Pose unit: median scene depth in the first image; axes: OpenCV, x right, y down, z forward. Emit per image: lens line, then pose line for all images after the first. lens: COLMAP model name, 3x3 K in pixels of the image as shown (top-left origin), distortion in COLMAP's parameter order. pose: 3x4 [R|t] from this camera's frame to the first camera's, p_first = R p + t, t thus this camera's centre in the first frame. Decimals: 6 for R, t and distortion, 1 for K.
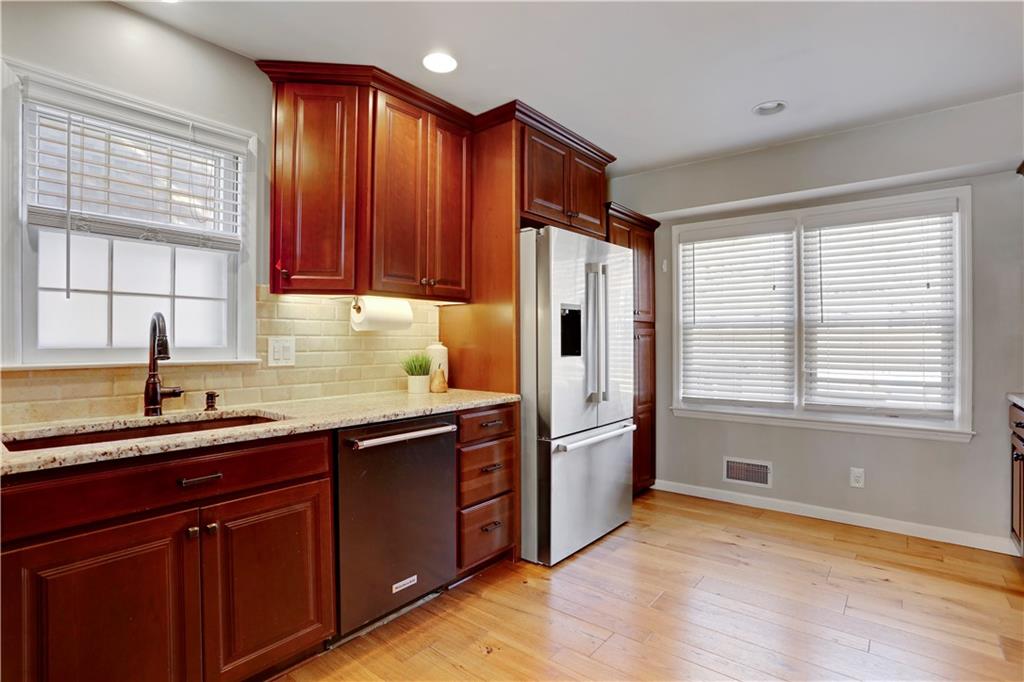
lens RADIAL K [[502.8, 0, 513.5], [0, 502.8, 338.6], [0, 0, 1]] dist [-0.064972, 0.026182]
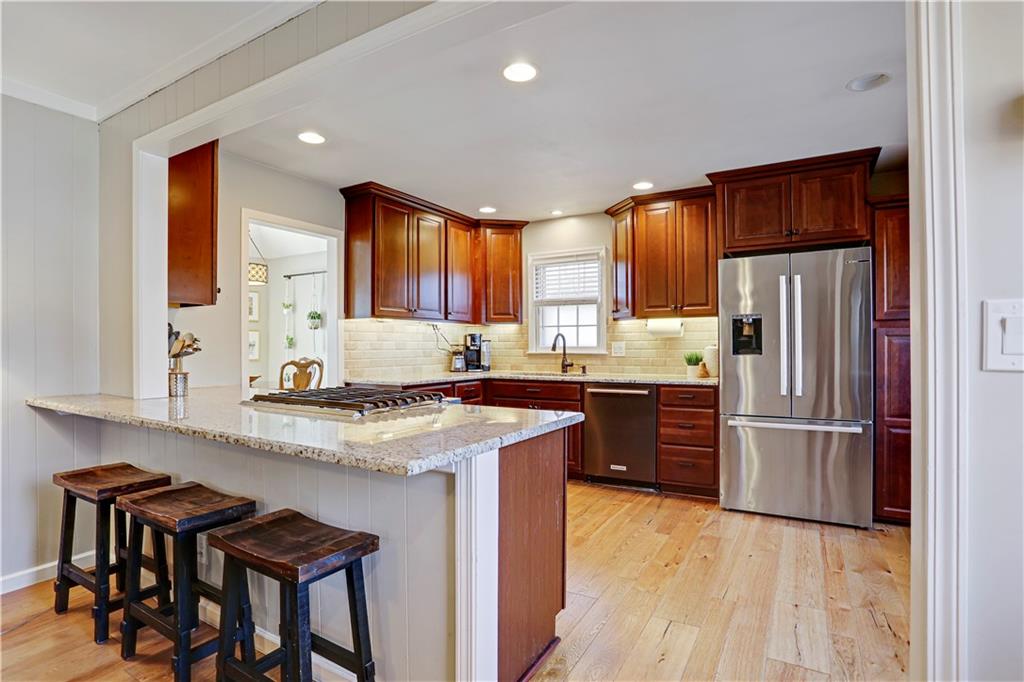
lens RADIAL K [[516.4, 0, 508.0], [0, 516.4, 345.2], [0, 0, 1]] dist [-0.075995, 0.039898]
pose [[0.146814, -0.000908, -0.989164, 1.408286], [0.008354, 0.999965, 0.000322, 0.004950], [0.989129, -0.008310, 0.146816, 0.222419]]
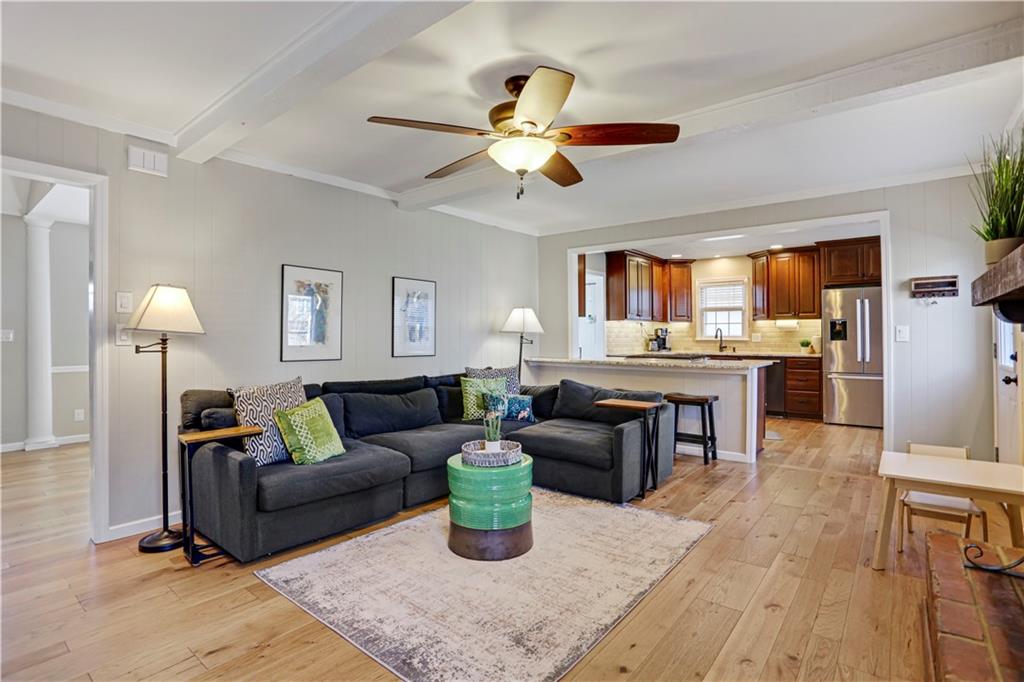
lens RADIAL K [[502.8, 0, 513.5], [0, 502.8, 338.6], [0, 0, 1]] dist [-0.064972, 0.026182]
pose [[0.007189, 0.007160, -0.999949, 2.666718], [0.009478, 0.999929, 0.007228, -0.005945], [0.999929, -0.009529, 0.007120, -0.632012]]
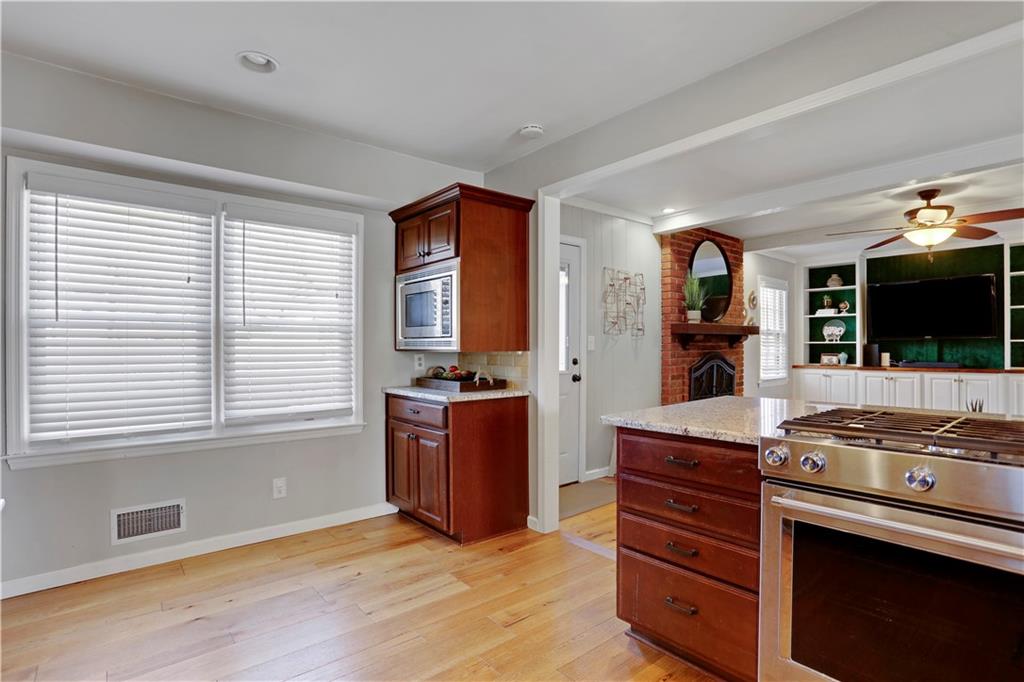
lens RADIAL K [[507.8, 0, 509.0], [0, 507.8, 346.4], [0, 0, 1]] dist [-0.077913, 0.035362]
pose [[0.197178, 0.001147, 0.980367, -0.212394], [-0.001331, 0.999999, -0.000902, 0.006258], [-0.980367, -0.001127, 0.197180, 0.450405]]
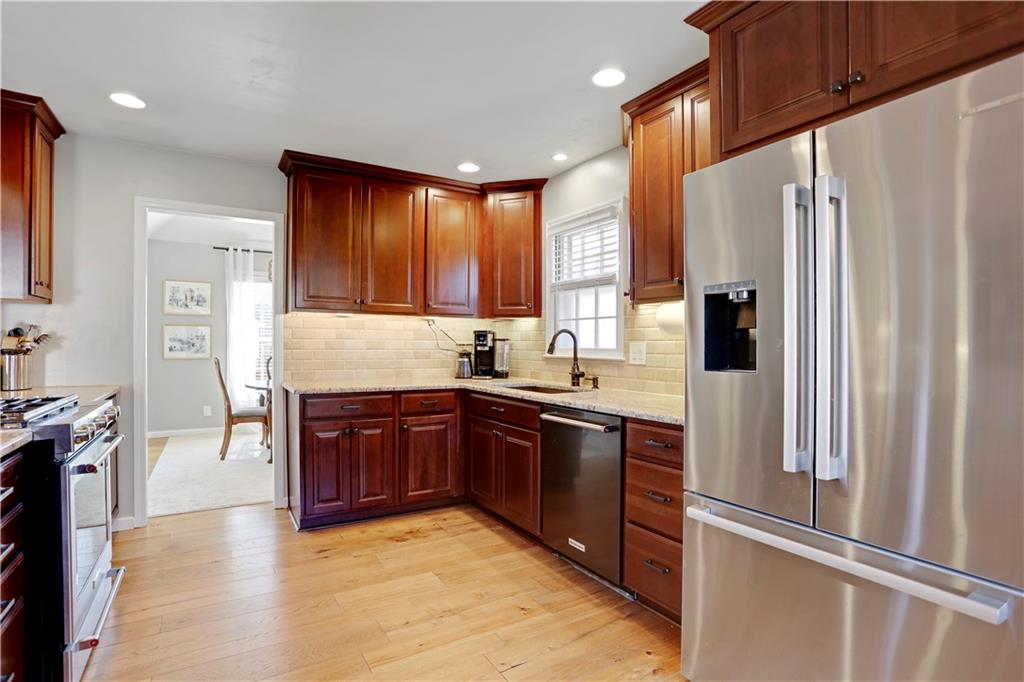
lens RADIAL K [[507.8, 0, 509.0], [0, 507.8, 346.4], [0, 0, 1]] dist [-0.077913, 0.035362]
pose [[-0.337575, 0.001675, -0.941297, 0.810428], [-0.000916, 0.999997, 0.002109, 0.005390], [0.941298, 0.001574, -0.337572, 1.026776]]
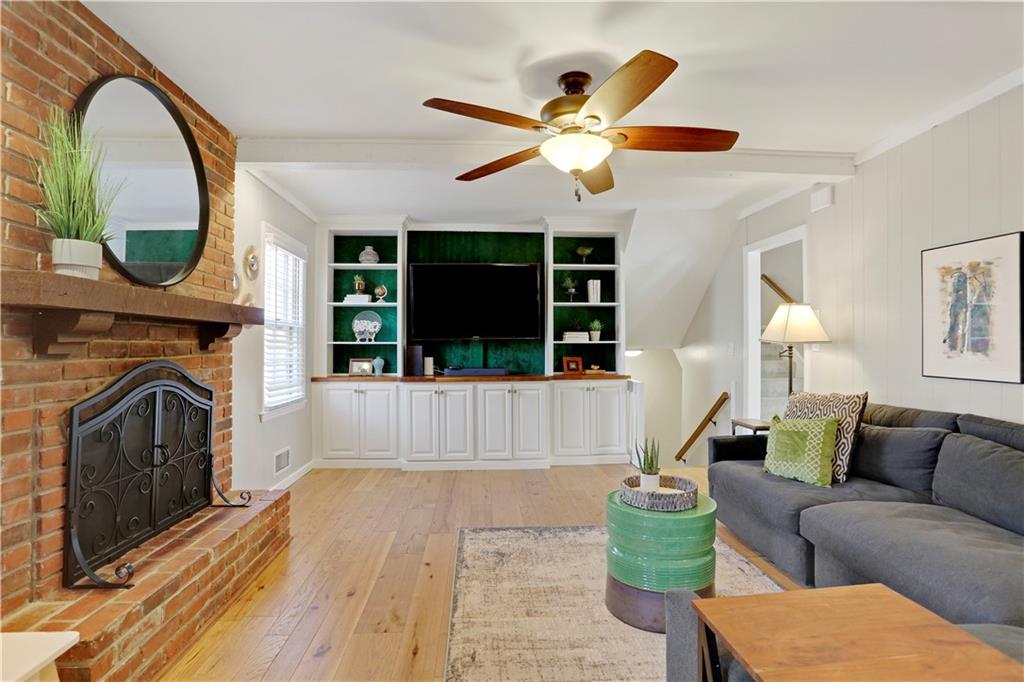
lens RADIAL K [[507.8, 0, 509.0], [0, 507.8, 346.4], [0, 0, 1]] dist [-0.077913, 0.035362]
pose [[-0.674513, 0.004088, 0.738252, 1.048839], [-0.001670, 0.999974, -0.007063, 0.006117], [-0.738261, -0.005996, -0.674489, 0.130256]]
